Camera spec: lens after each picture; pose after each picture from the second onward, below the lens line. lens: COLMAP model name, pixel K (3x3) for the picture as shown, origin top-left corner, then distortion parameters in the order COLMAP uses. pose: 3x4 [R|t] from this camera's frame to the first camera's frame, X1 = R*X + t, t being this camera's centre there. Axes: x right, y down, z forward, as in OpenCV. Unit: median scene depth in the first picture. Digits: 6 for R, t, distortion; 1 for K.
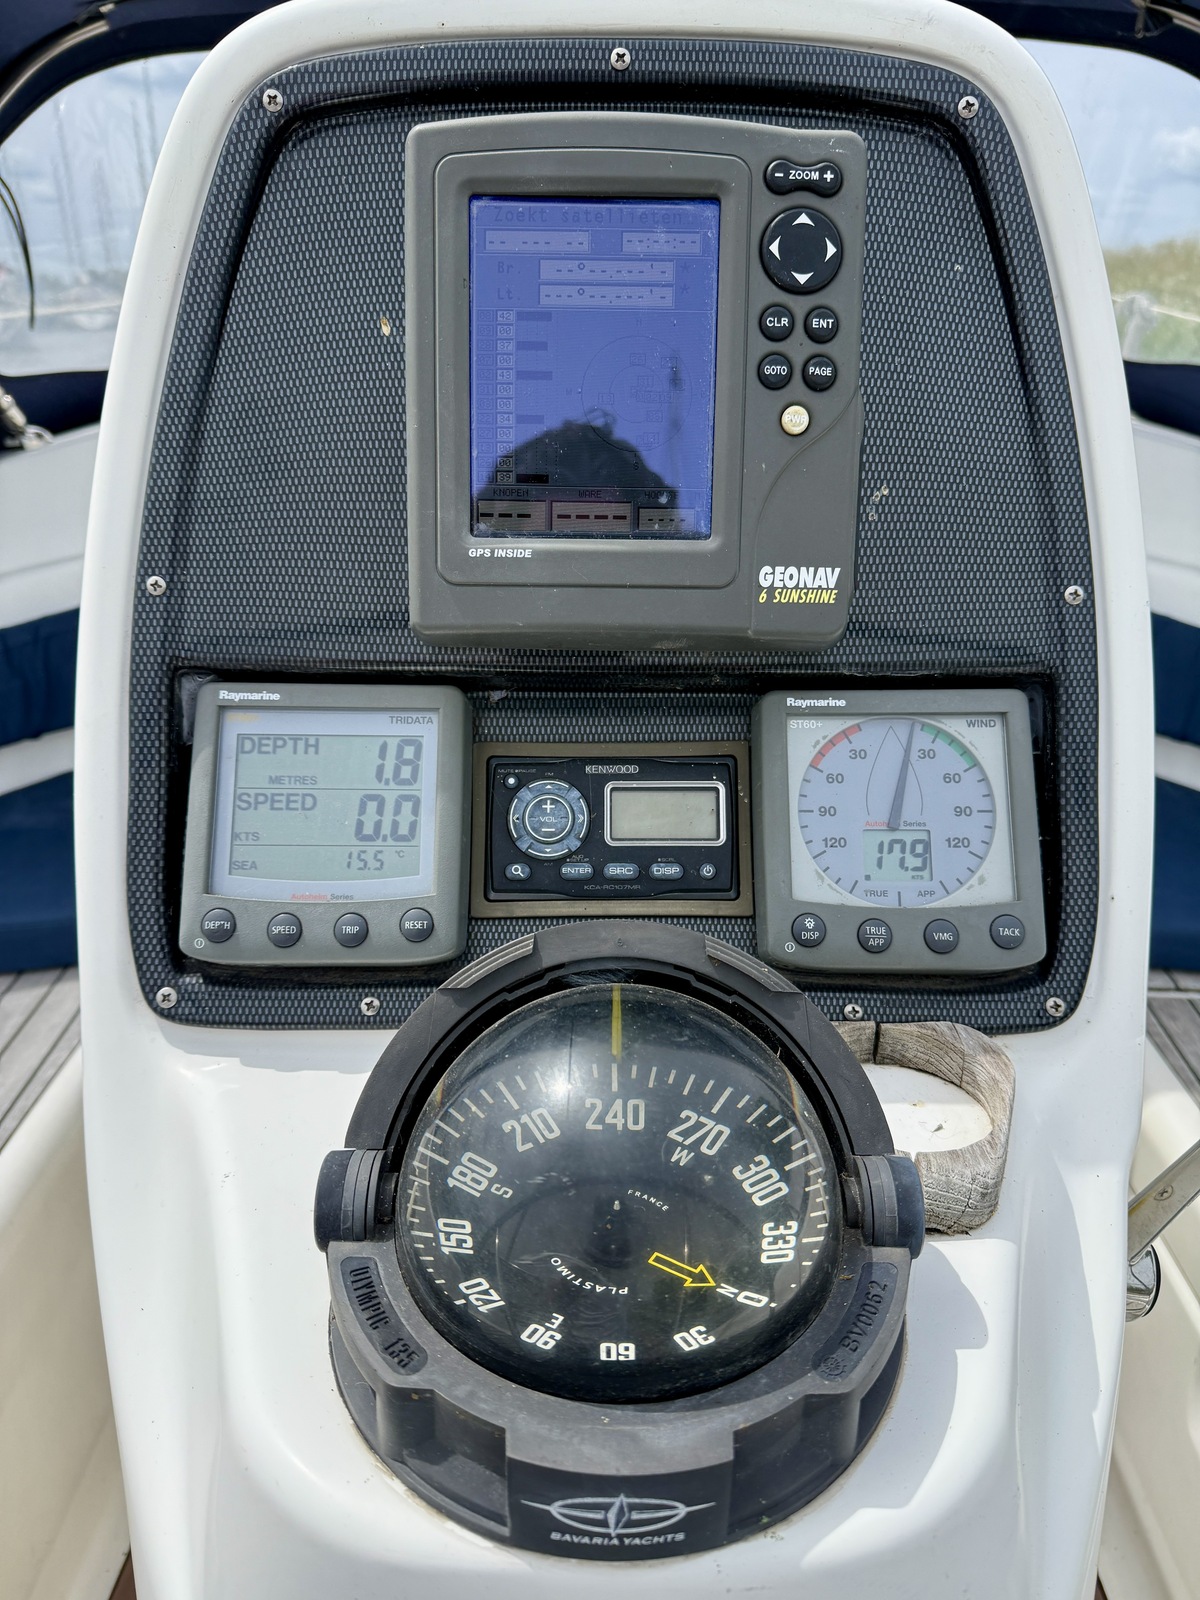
lens RADIAL K [[1162.6, 0, 593.3], [0, 1162.6, 796.1], [0, 0, 1]] dist [0.015996, -0.009194]
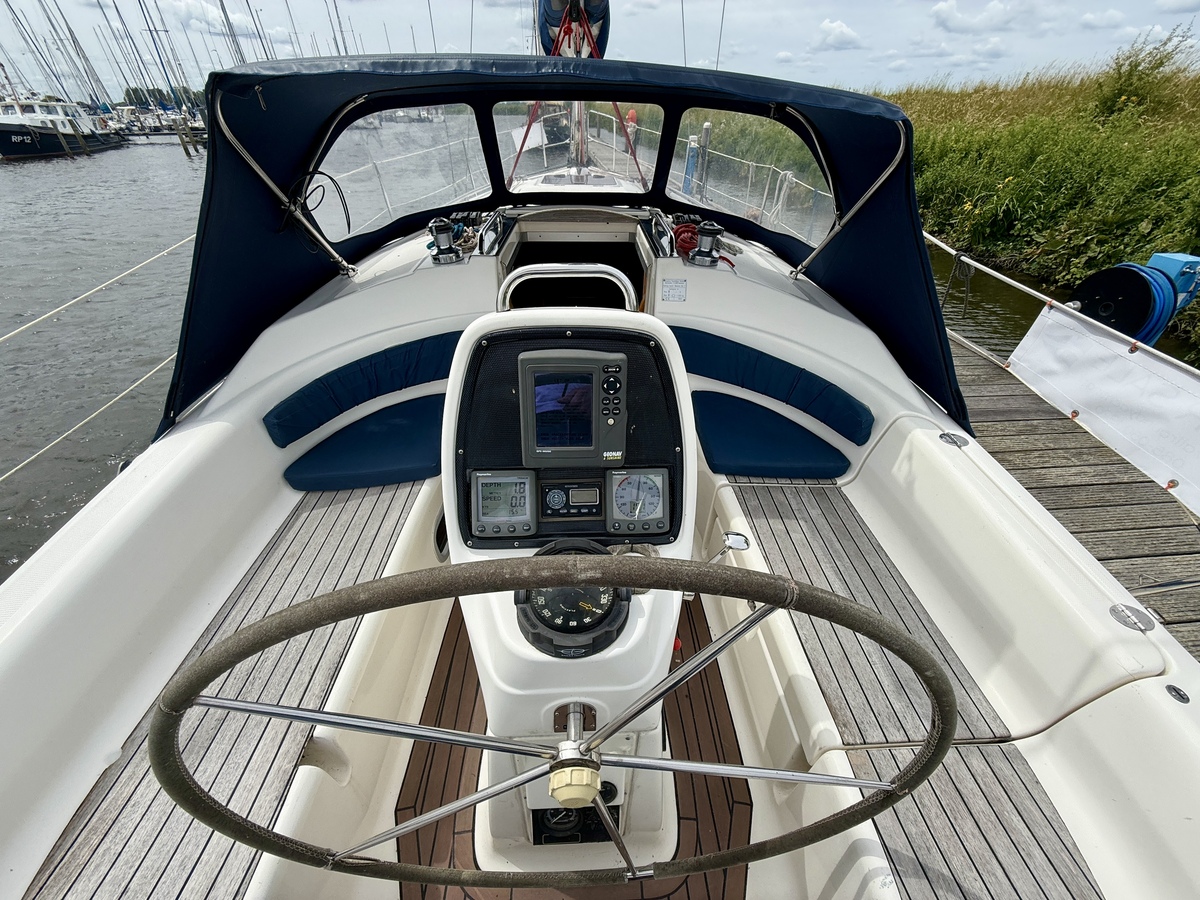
lens RADIAL K [[495.3, 0, 600.0], [0, 495.3, 450.0], [0, 0, 1]] dist [0.006223, -0.003042]
pose [[0.998275, -0.022044, 0.054407, 0.027014], [0.009700, 0.976017, 0.217477, -0.573027], [-0.057896, -0.216574, 0.974548, -0.764052]]
